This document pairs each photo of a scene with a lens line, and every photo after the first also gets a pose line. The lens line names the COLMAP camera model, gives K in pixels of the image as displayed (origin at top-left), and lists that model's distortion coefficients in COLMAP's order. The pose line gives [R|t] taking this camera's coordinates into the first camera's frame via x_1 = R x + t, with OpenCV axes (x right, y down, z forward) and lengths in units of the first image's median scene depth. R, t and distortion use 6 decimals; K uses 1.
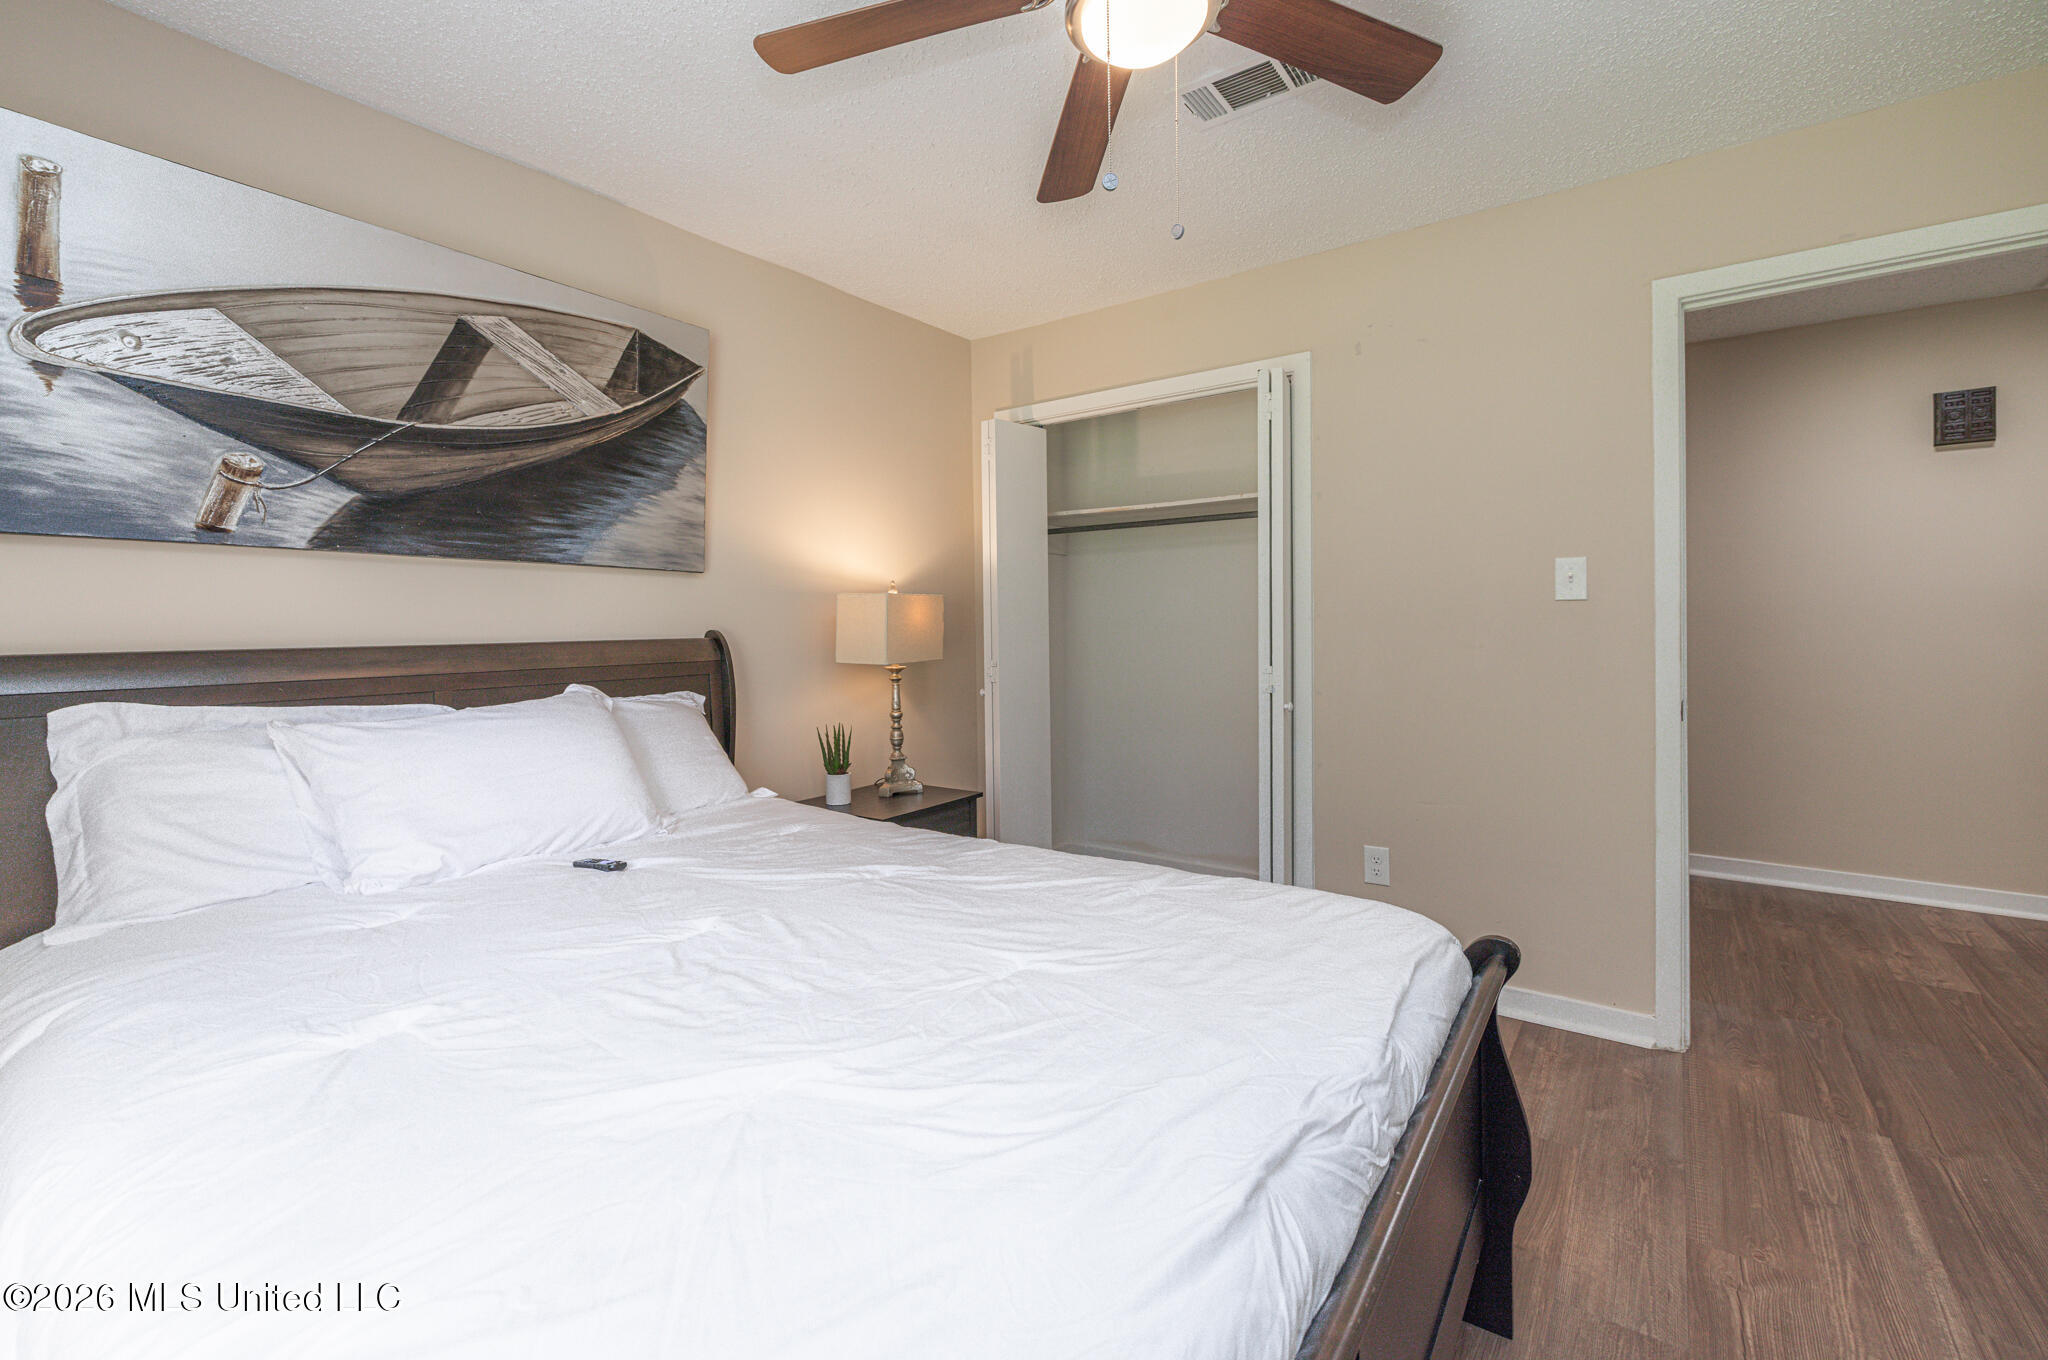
lens RADIAL K [[873.3, 0, 1019.1], [0, 873.3, 640.8], [0, 0, 1]] dist [-0.000602, -0.000083]
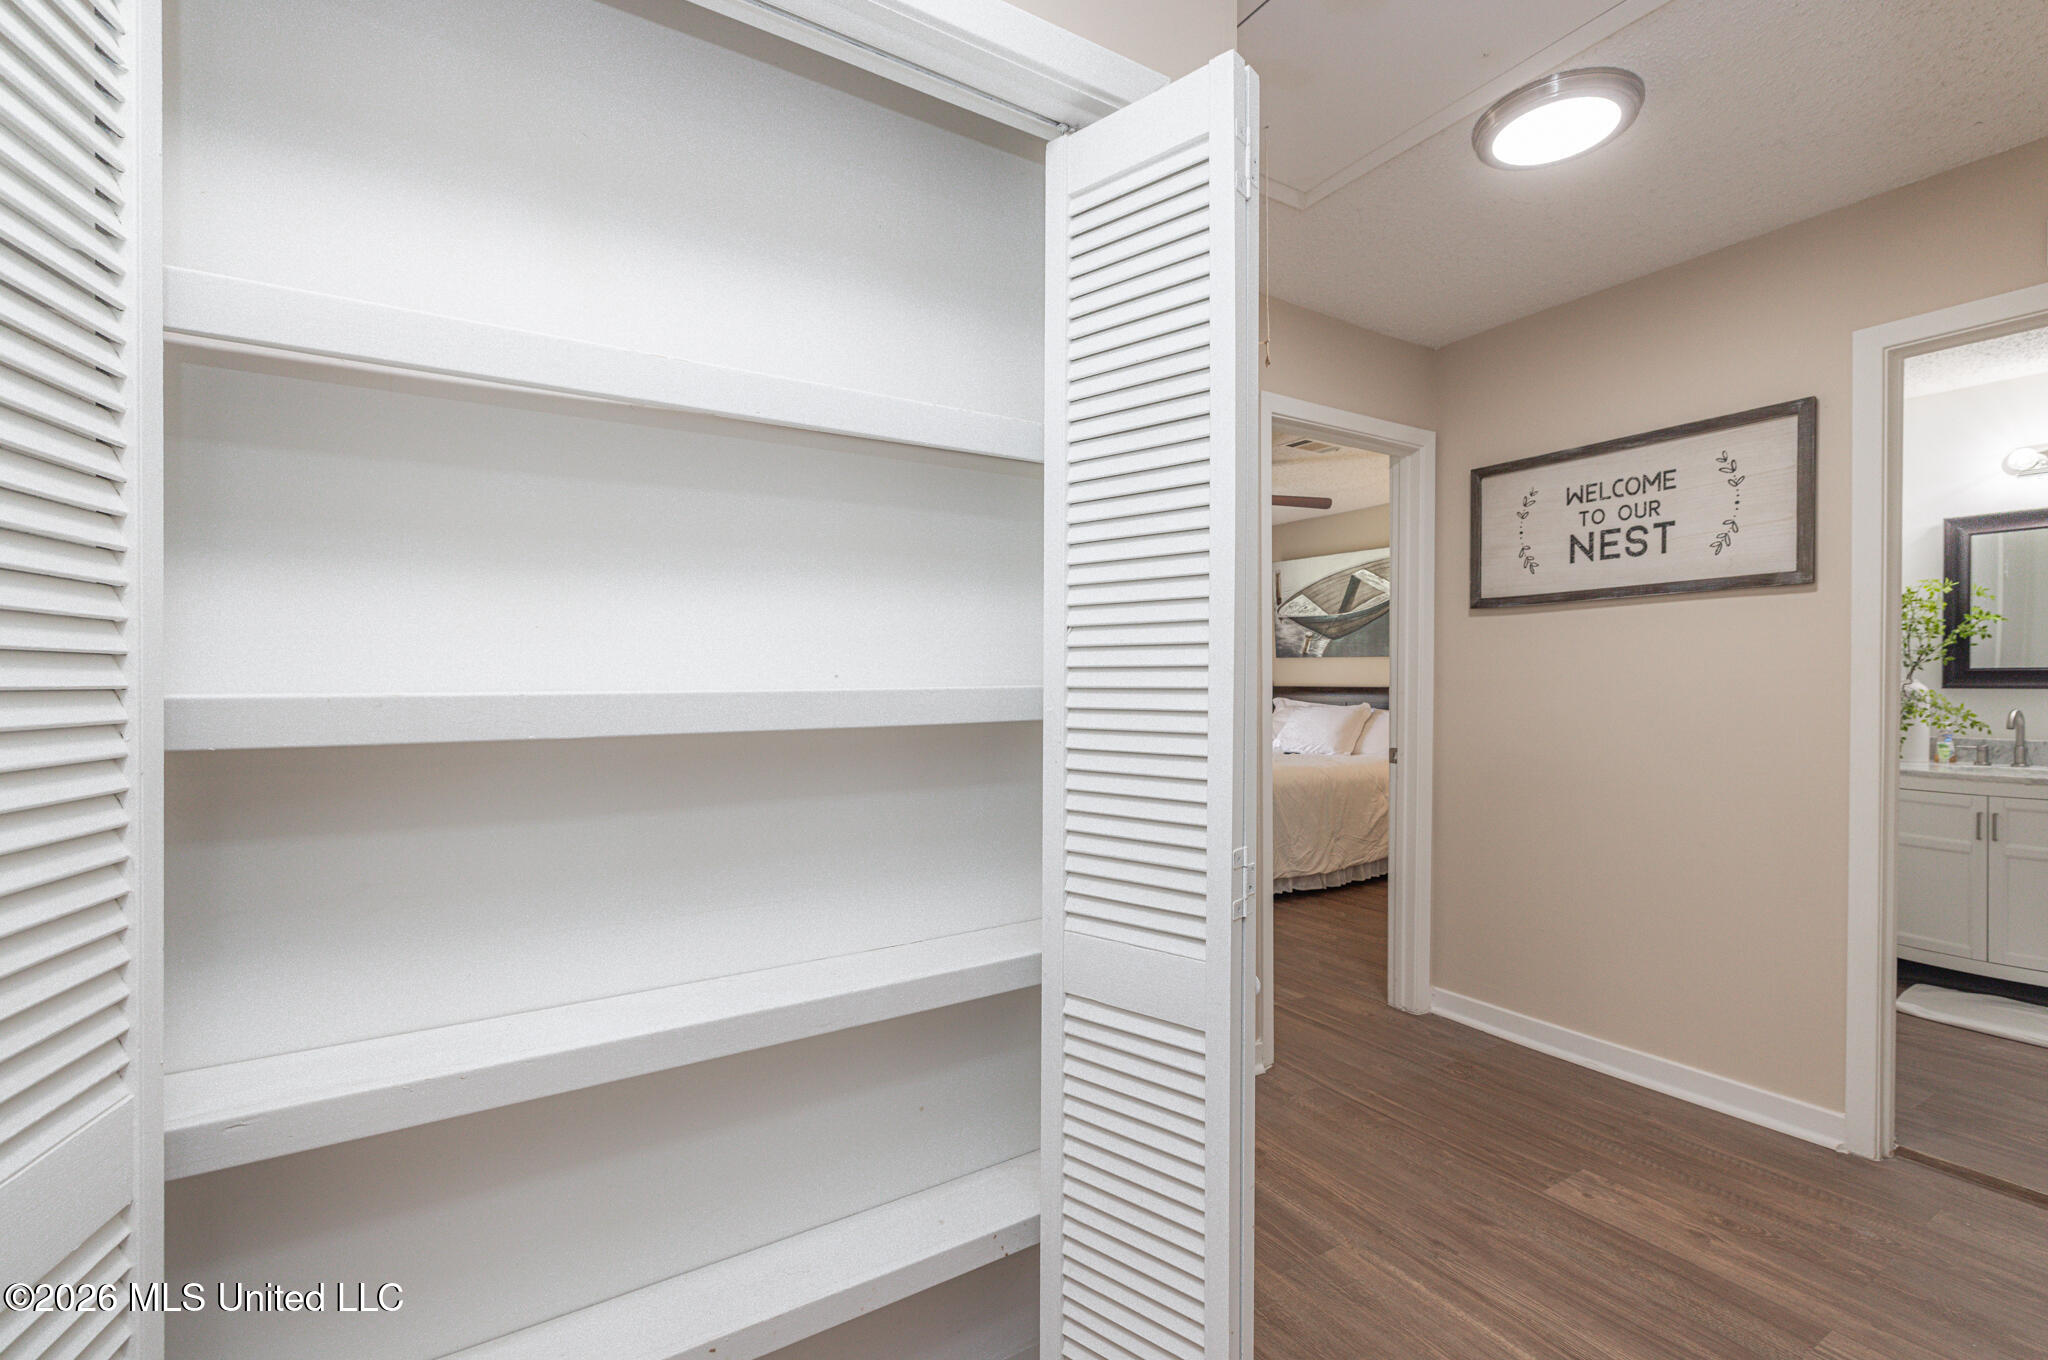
lens RADIAL K [[905.6, 0, 1024.0], [0, 905.6, 680.0], [0, 0, 1]] dist [-0.001299, -0.000138]
pose [[-0.374250, 0.014194, -0.927219, 2.364266], [-0.010742, 0.999749, 0.019640, -0.060544], [0.927266, 0.017310, -0.374003, 1.026808]]
